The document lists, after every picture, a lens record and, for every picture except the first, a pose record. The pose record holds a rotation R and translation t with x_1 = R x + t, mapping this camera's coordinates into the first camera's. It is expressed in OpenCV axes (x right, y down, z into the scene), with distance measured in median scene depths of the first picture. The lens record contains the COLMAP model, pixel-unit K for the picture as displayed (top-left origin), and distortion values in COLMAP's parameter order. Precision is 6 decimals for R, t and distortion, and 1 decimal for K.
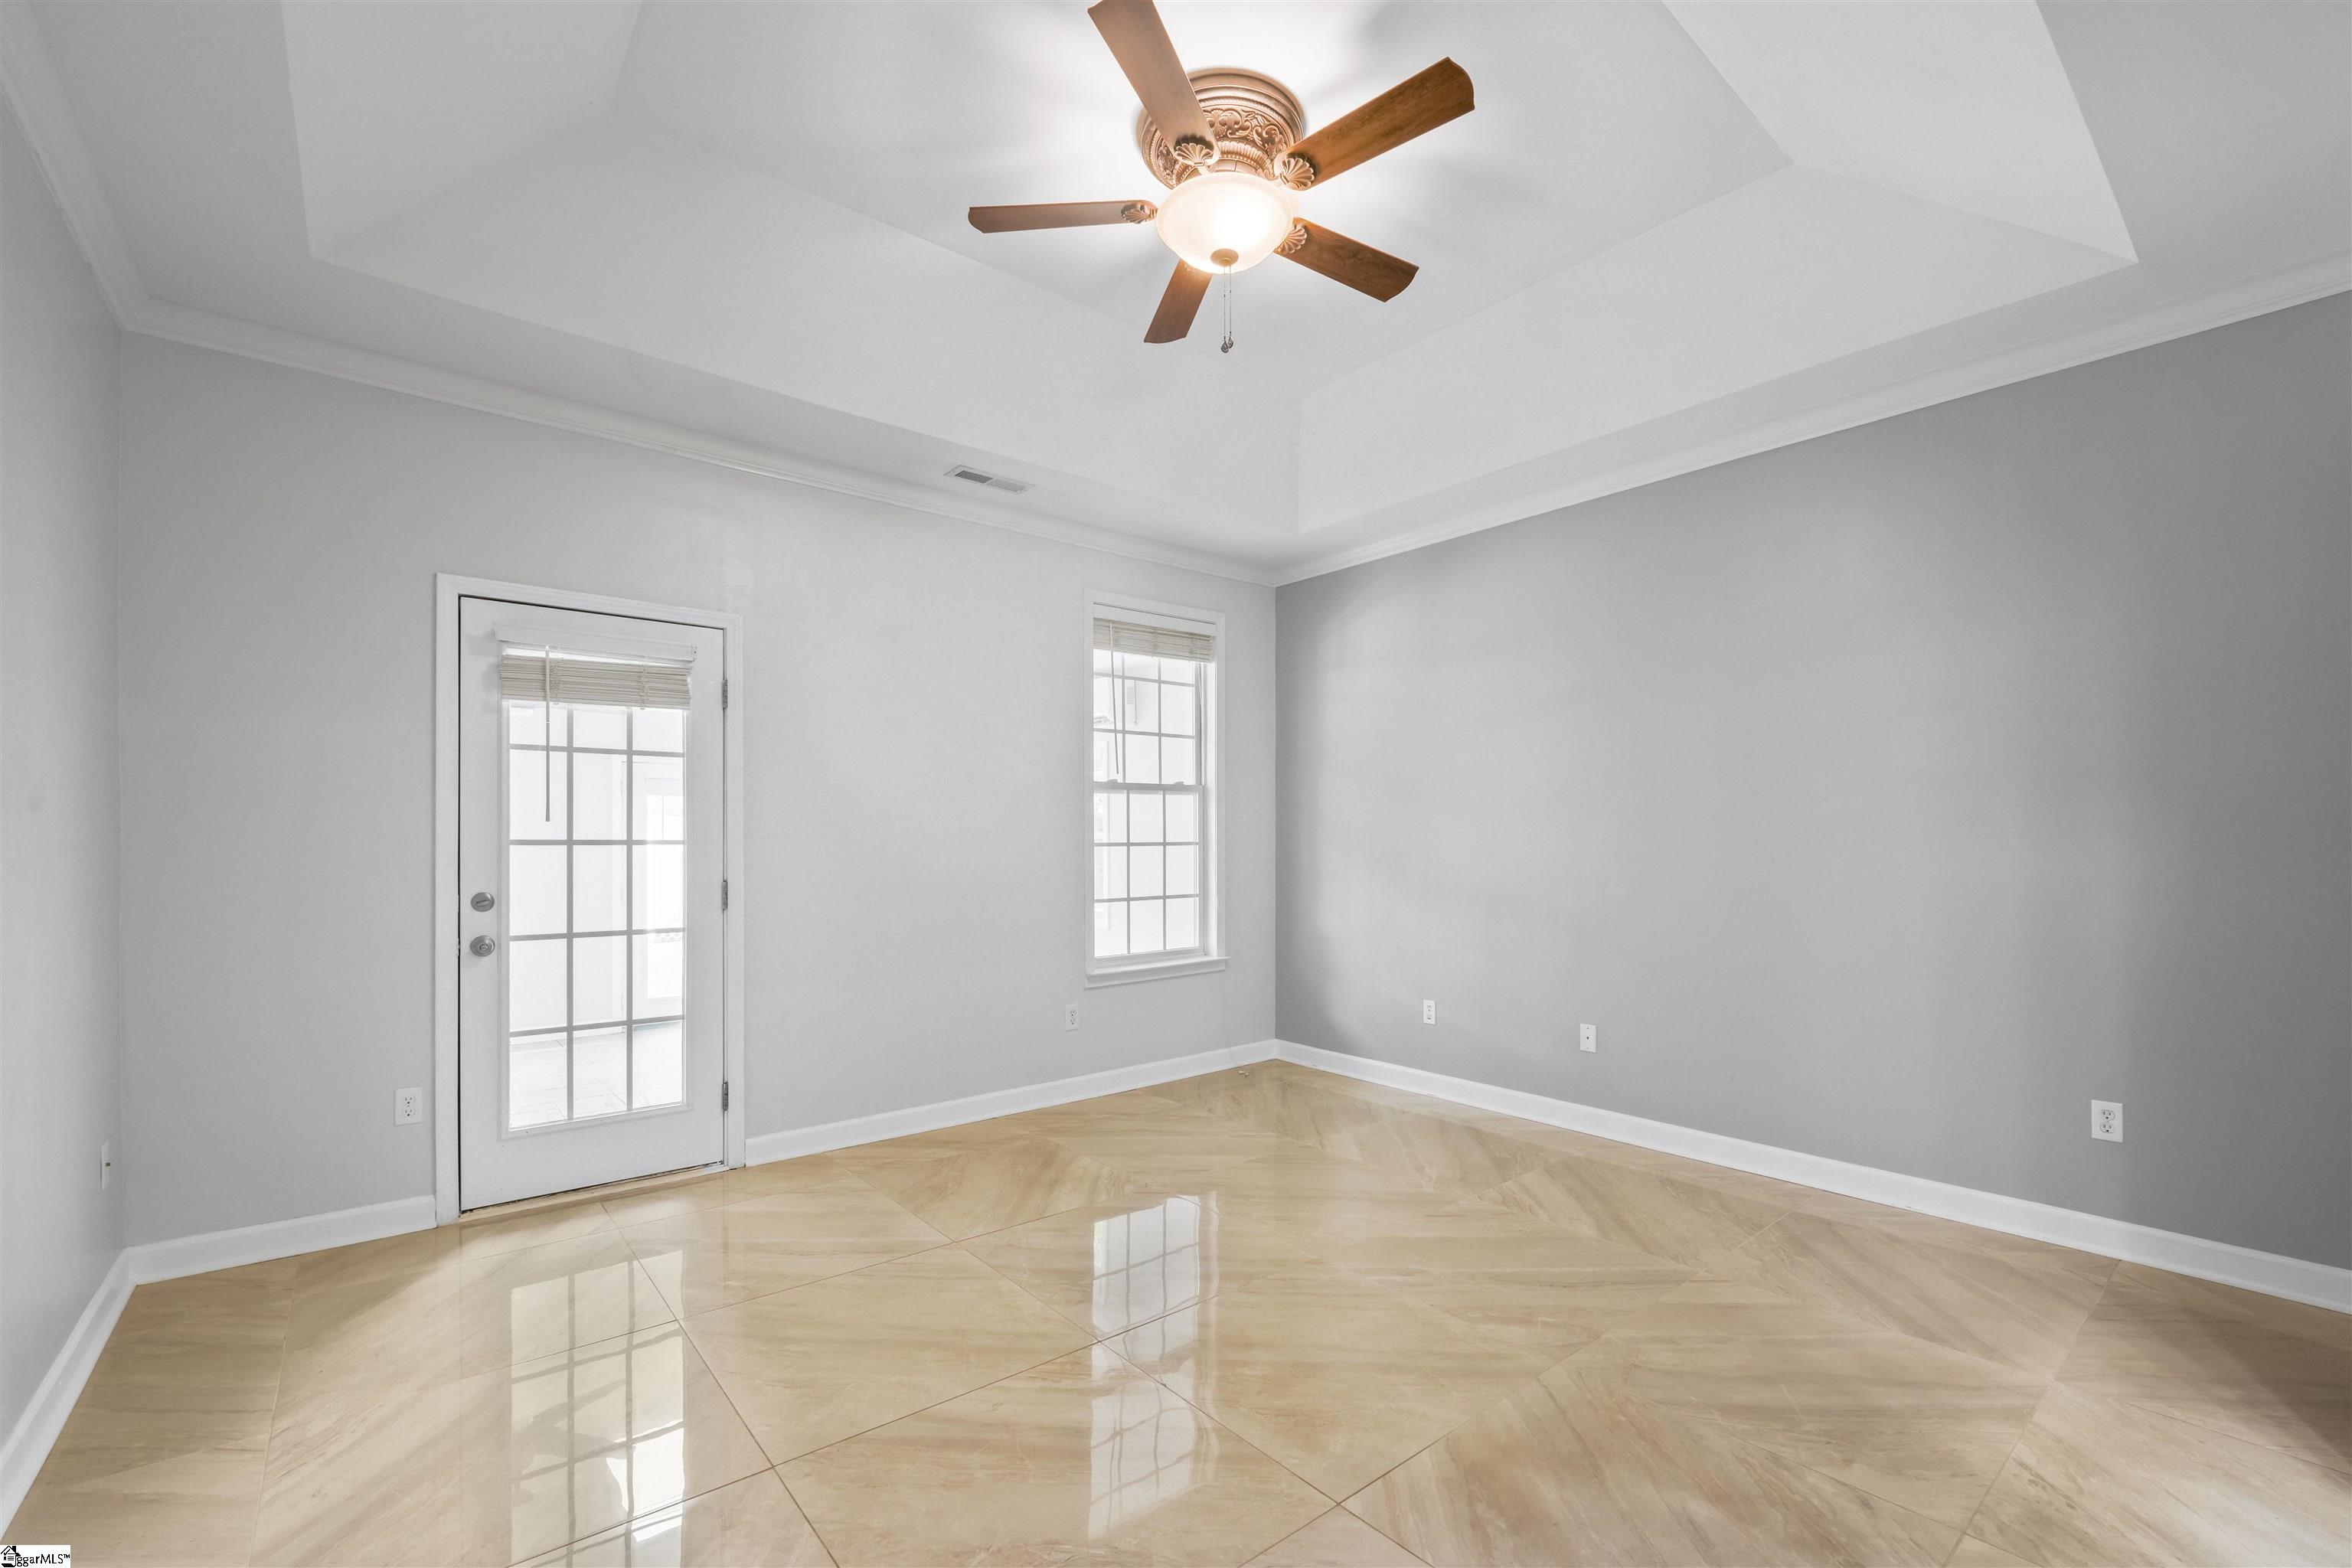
lens RADIAL K [[1003.3, 0, 1192.5], [0, 1003.3, 816.3], [0, 0, 1]] dist [-0.004416, -0.000471]
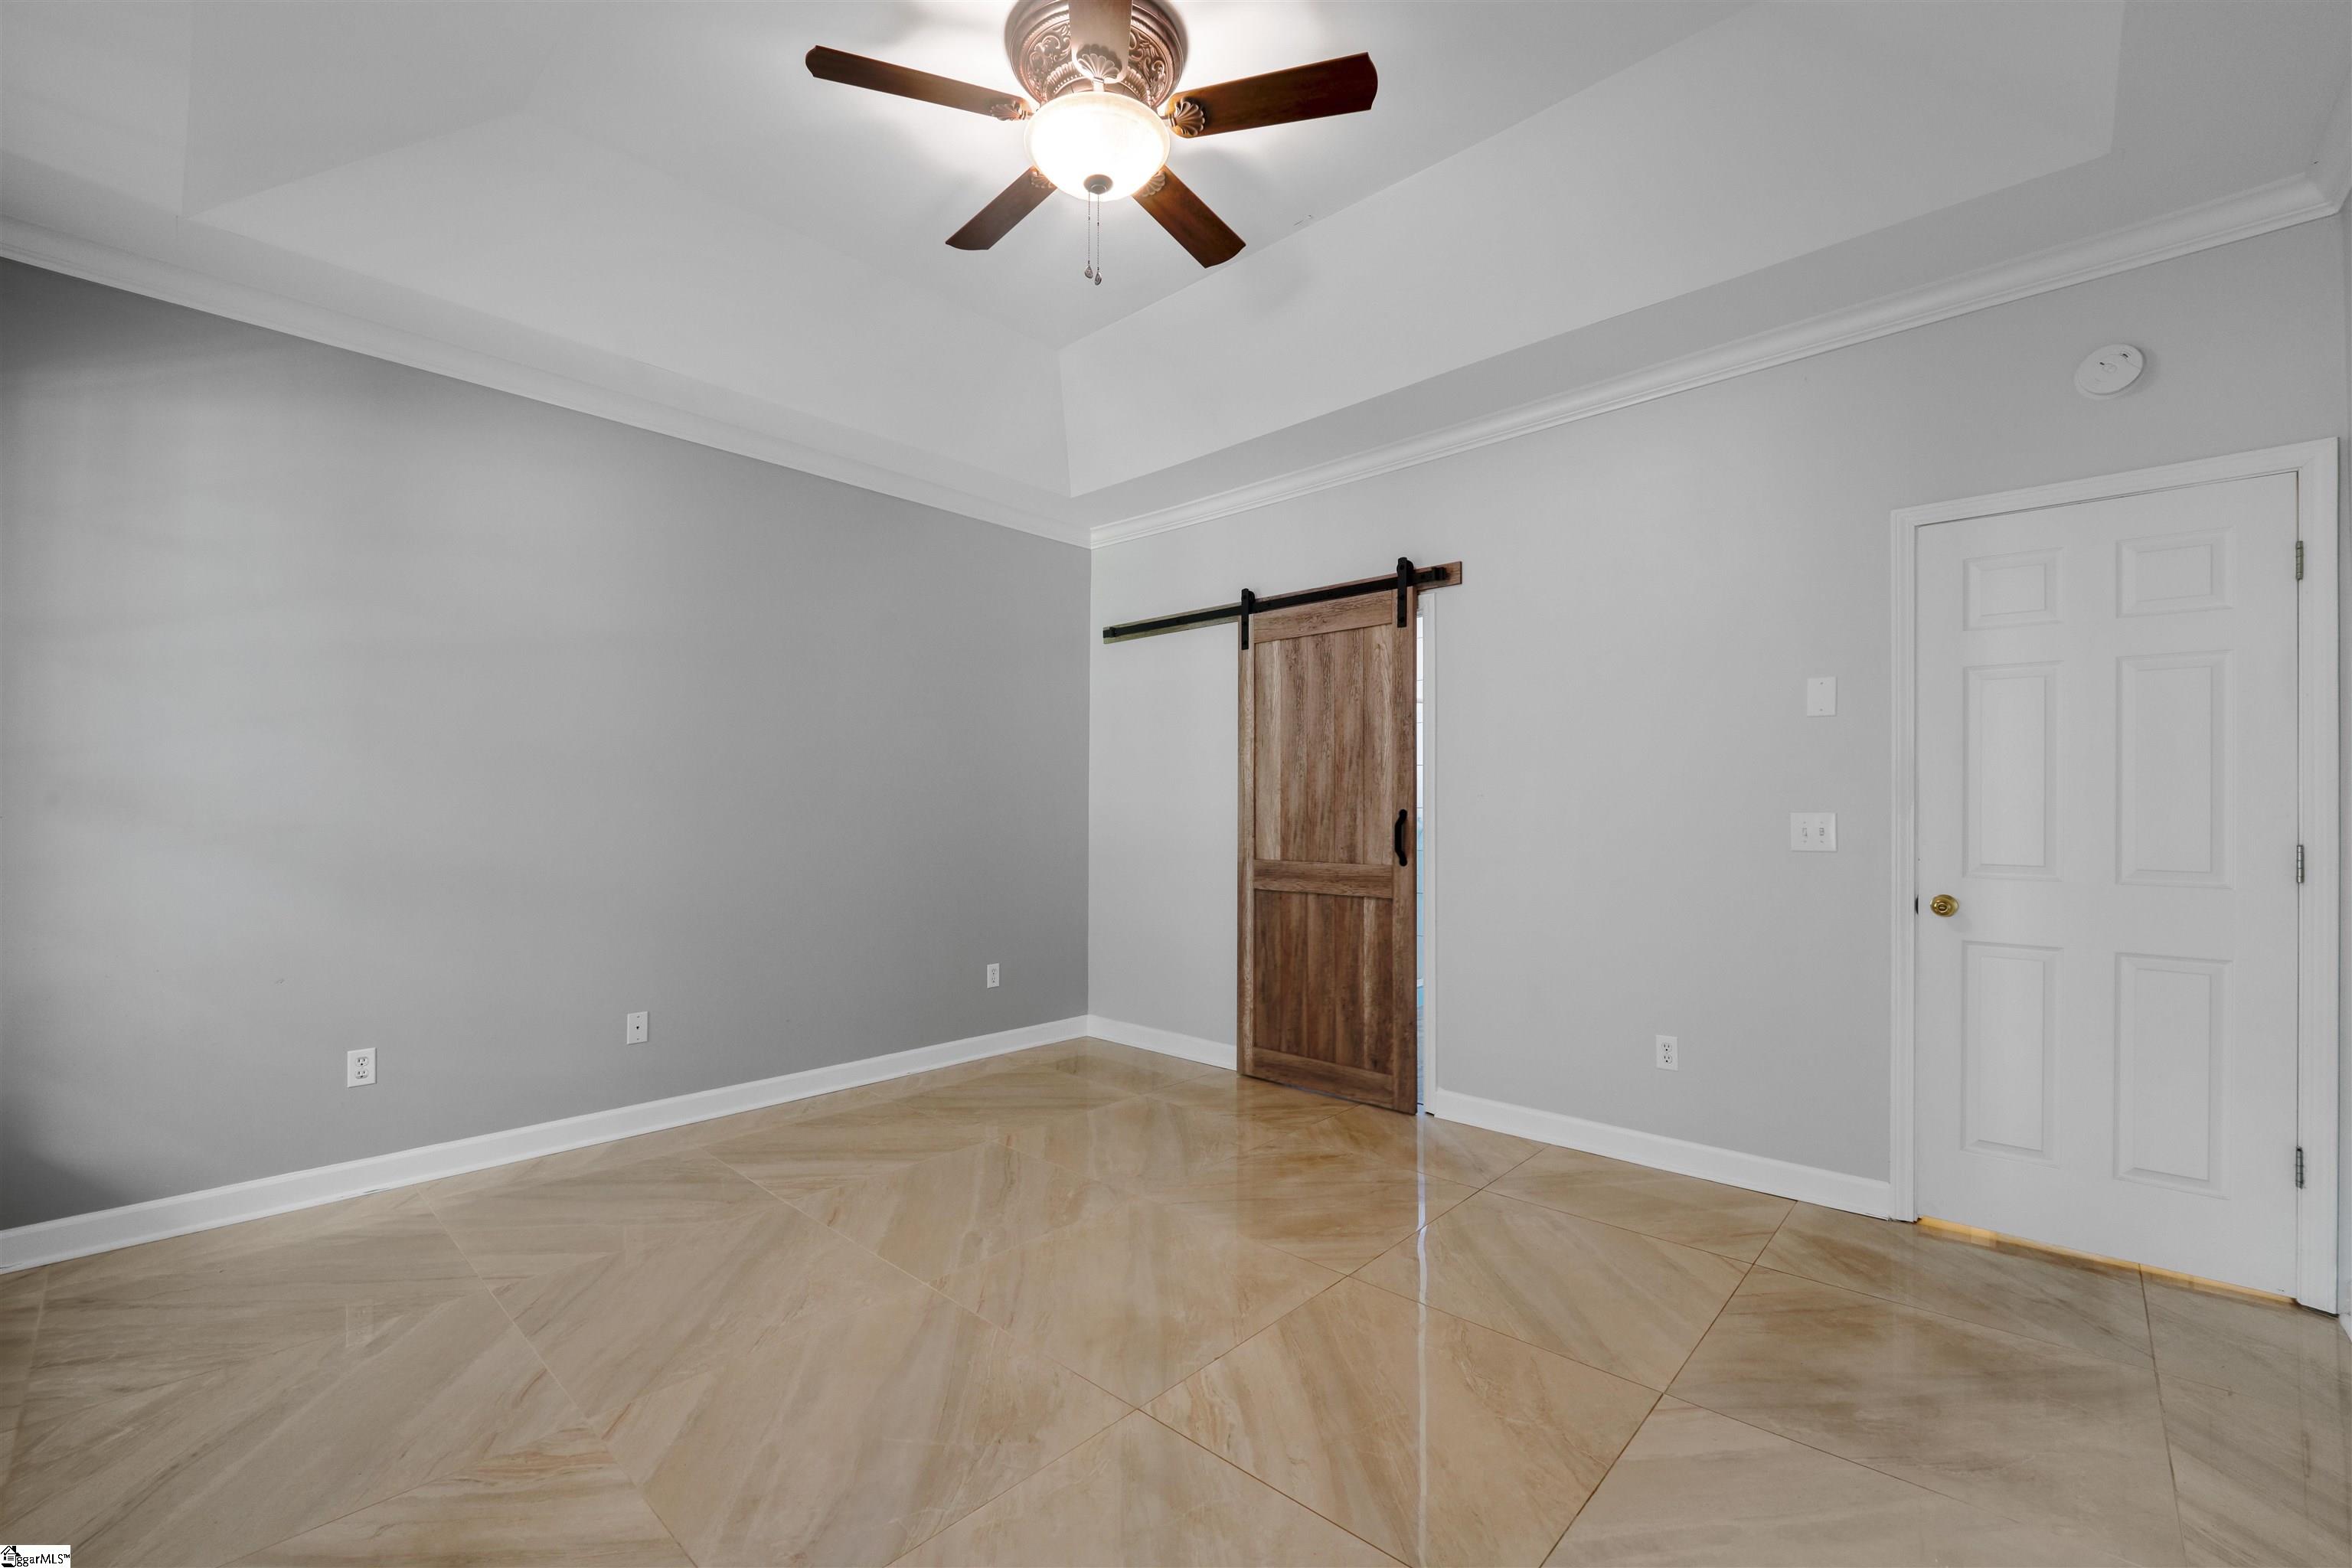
lens RADIAL K [[981.5, 0, 1176.0], [0, 981.5, 784.0], [0, 0, 1]] dist [0.000694, -0.000225]
pose [[-0.136067, 0.028497, 0.990290, -0.655961], [-0.028526, 0.999059, -0.032668, 0.022095], [-0.990289, -0.032694, -0.135126, 0.780198]]
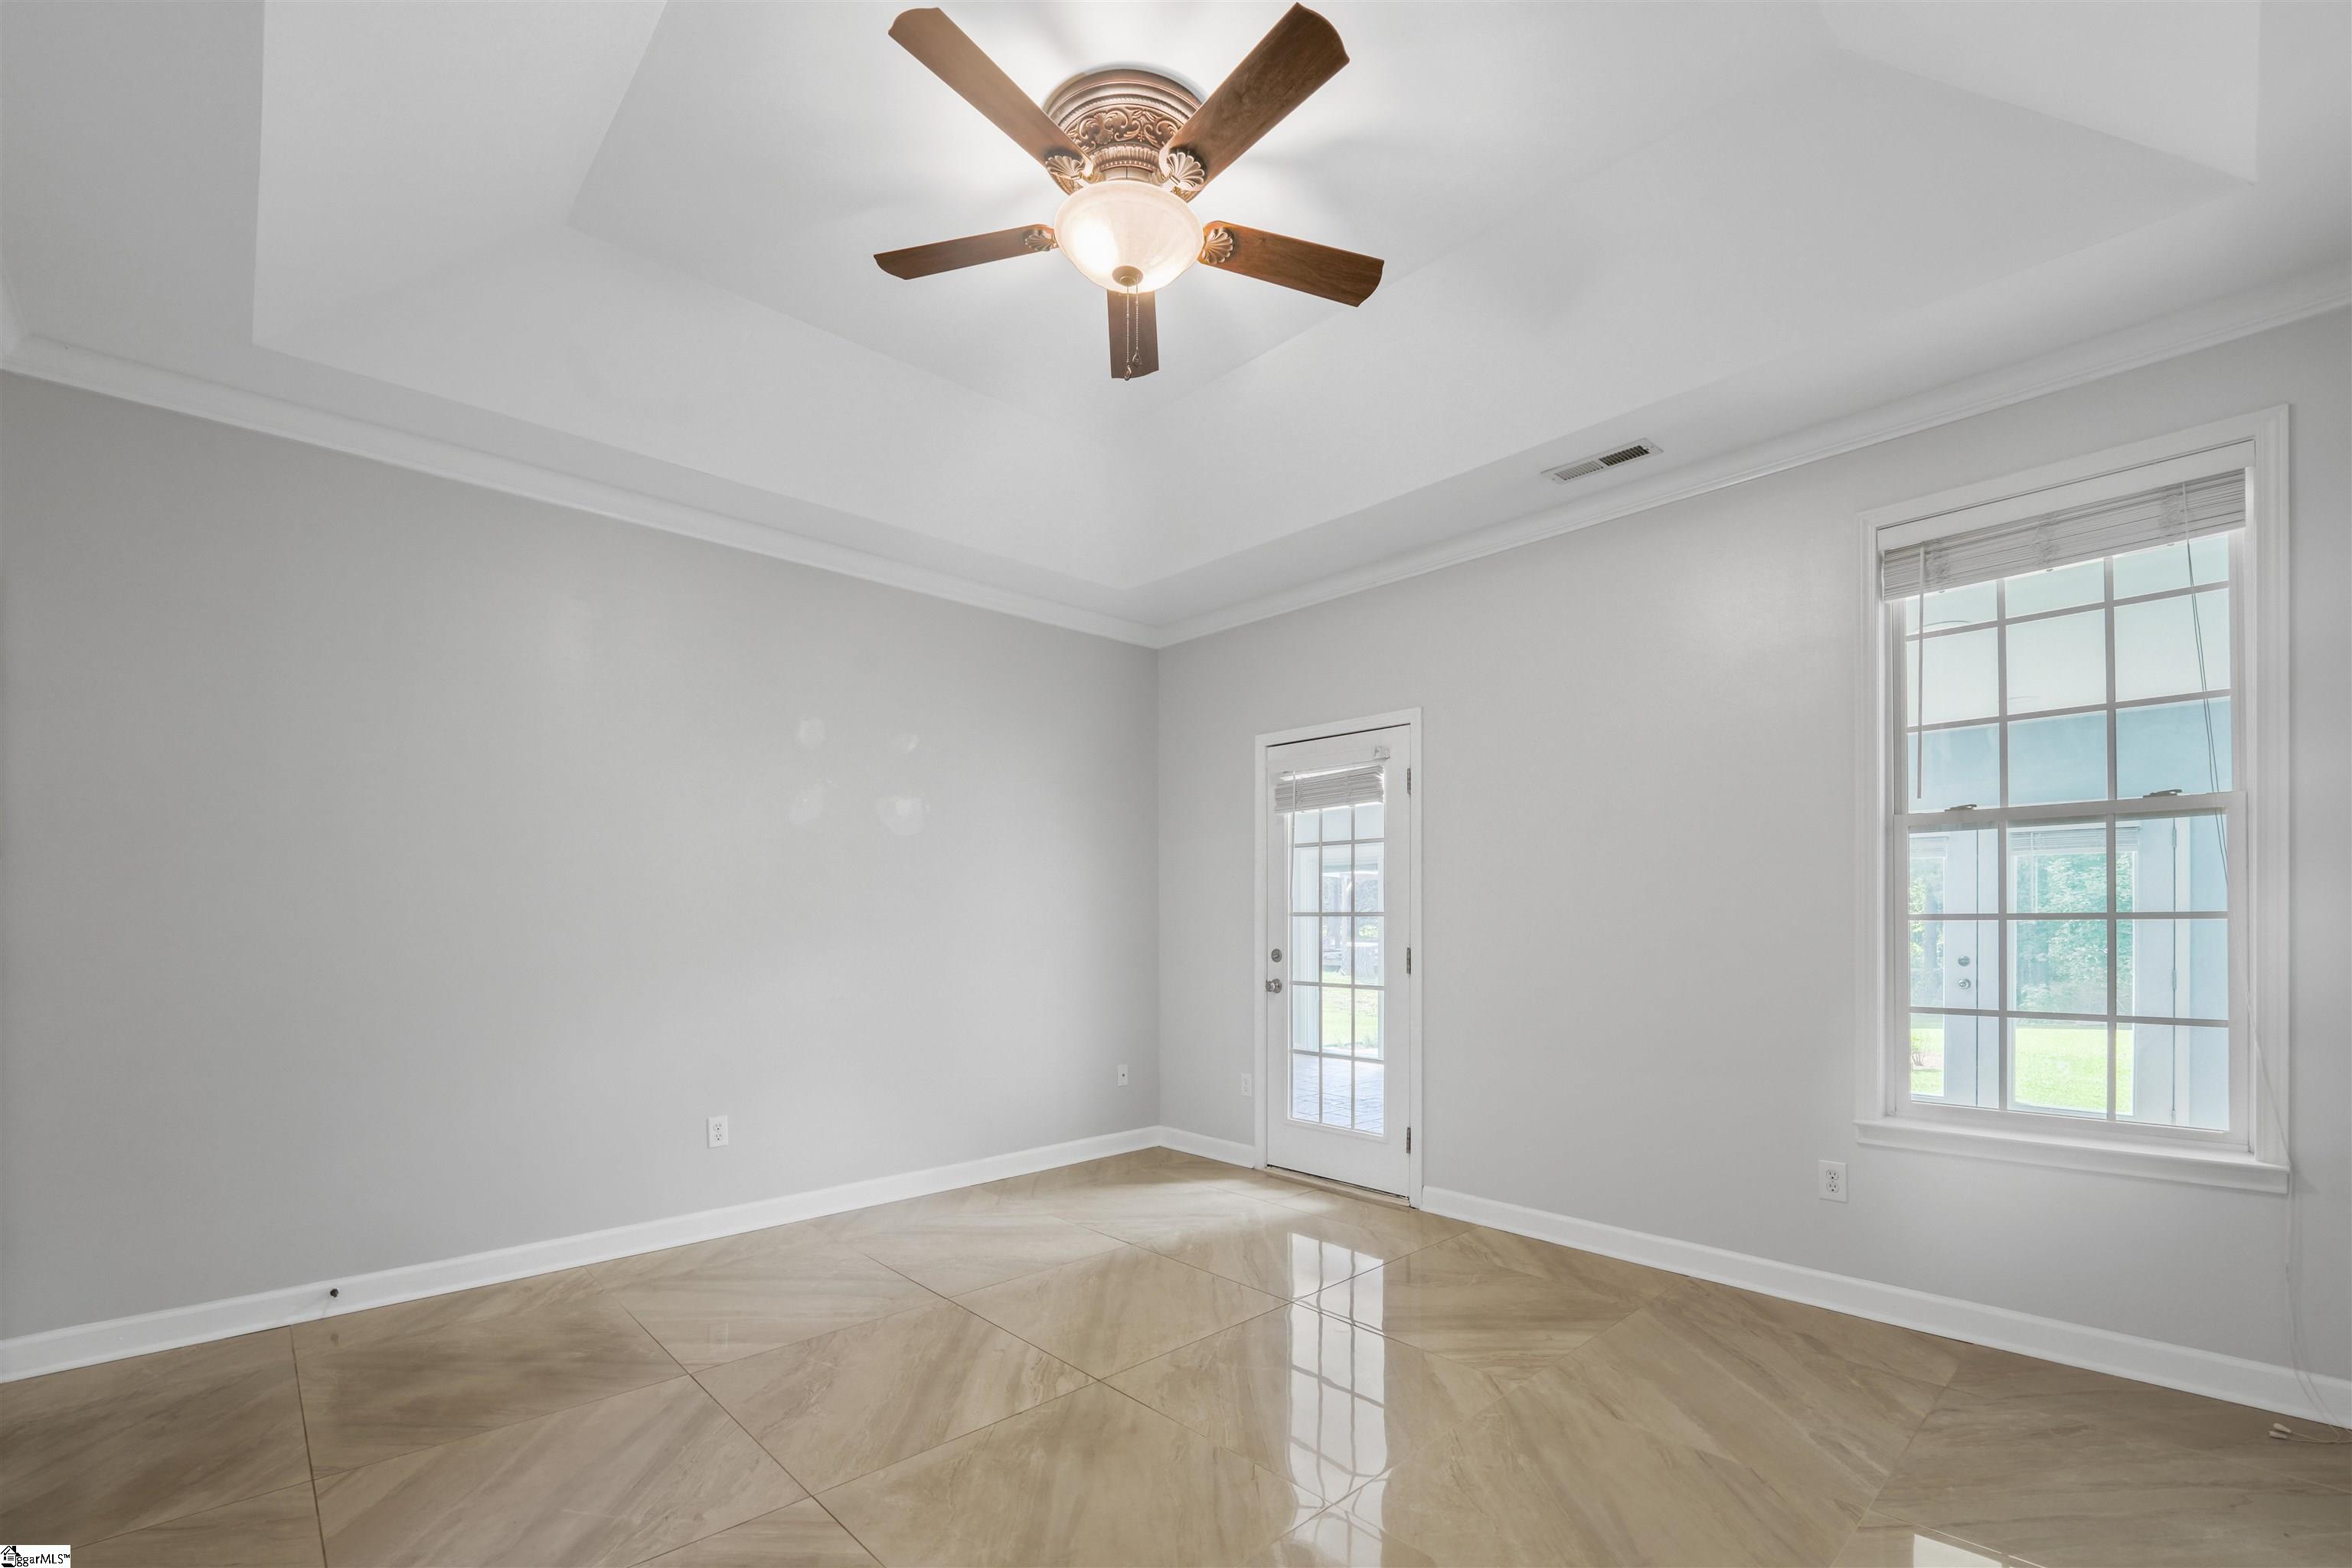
lens RADIAL K [[1018.5, 0, 1156.9], [0, 1018.5, 902.8], [0, 0, 1]] dist [-0.001920, -0.000568]
pose [[0.047645, -0.008220, -0.998831, 0.718175], [0.028426, 0.999572, -0.006870, 0.014645], [0.998460, -0.028066, 0.047858, 0.729119]]
